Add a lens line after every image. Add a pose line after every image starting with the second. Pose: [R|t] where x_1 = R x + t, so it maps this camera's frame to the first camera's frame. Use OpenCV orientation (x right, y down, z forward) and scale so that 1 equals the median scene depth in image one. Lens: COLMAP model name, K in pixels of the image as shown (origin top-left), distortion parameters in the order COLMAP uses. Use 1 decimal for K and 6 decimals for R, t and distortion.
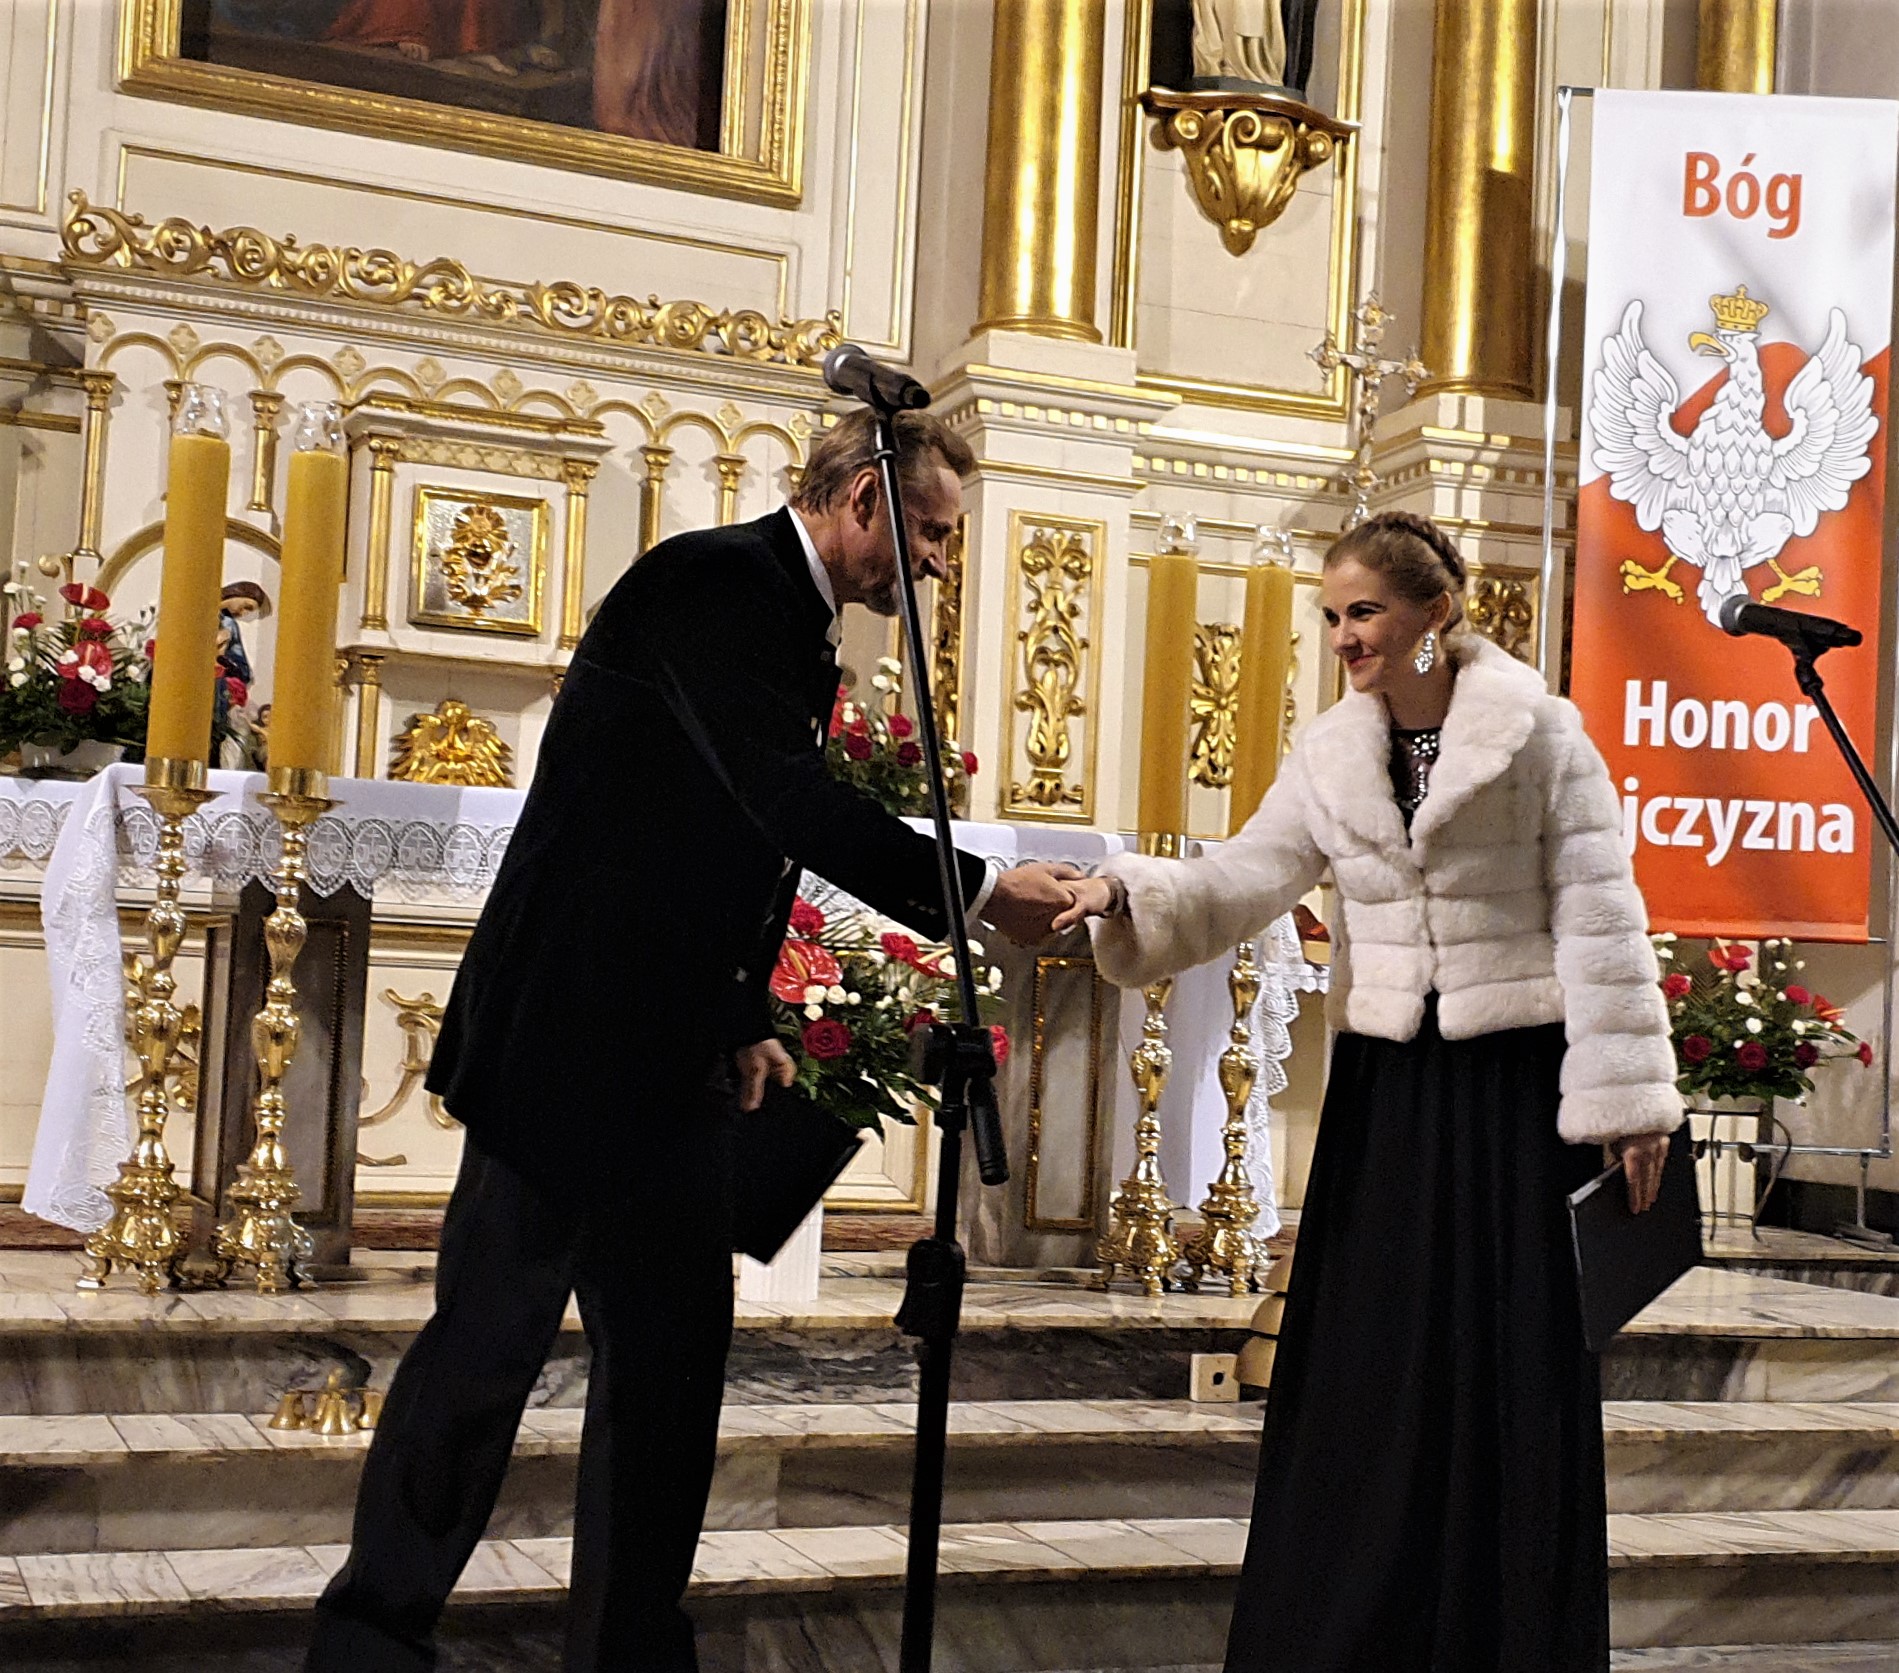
lens RADIAL K [[3096.8, 0, 1153.7], [0, 3096.8, 909.9], [0, 0, 1]] dist [0.260013, -0.905274]
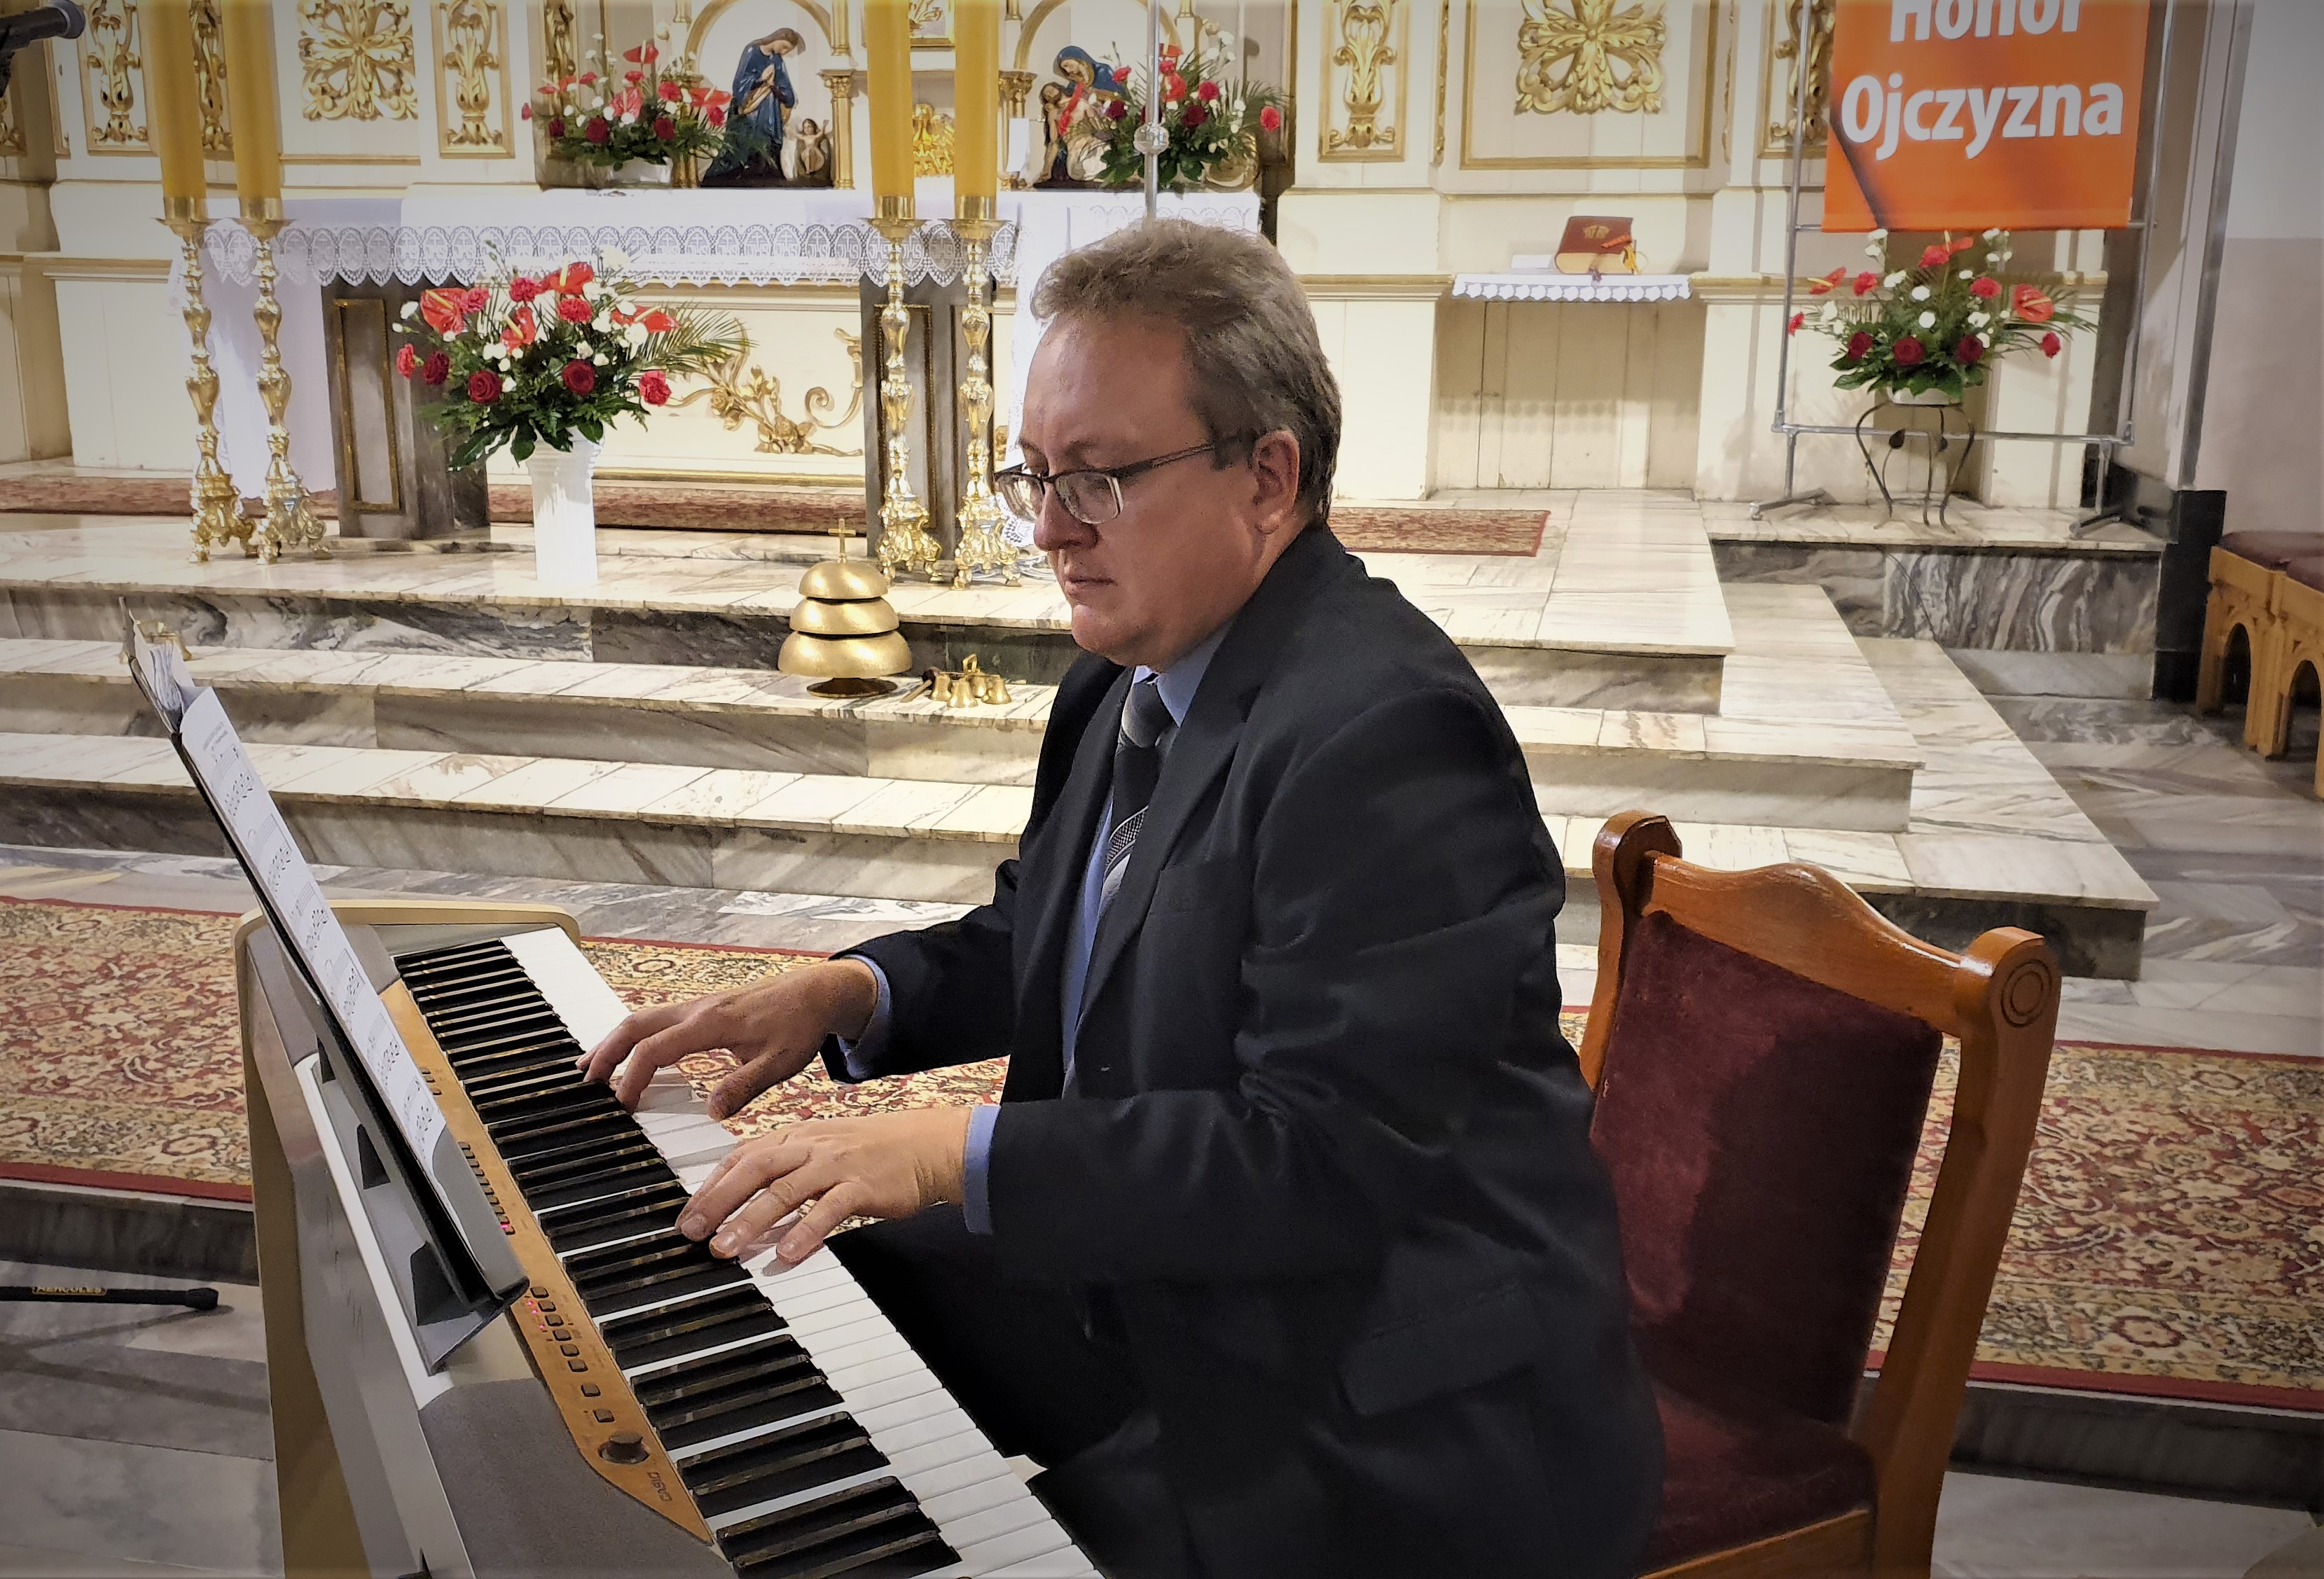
lens RADIAL K [[2221.2, 0, 1162.0], [0, 2221.2, 789.5], [0, 0, 1]] dist [0.013022, -0.012008]
pose [[0.809797, 0.093394, -0.579230, 0.417454], [0.055517, 0.970622, 0.234118, 0.001288], [0.584078, -0.221745, 0.780821, 0.240077]]
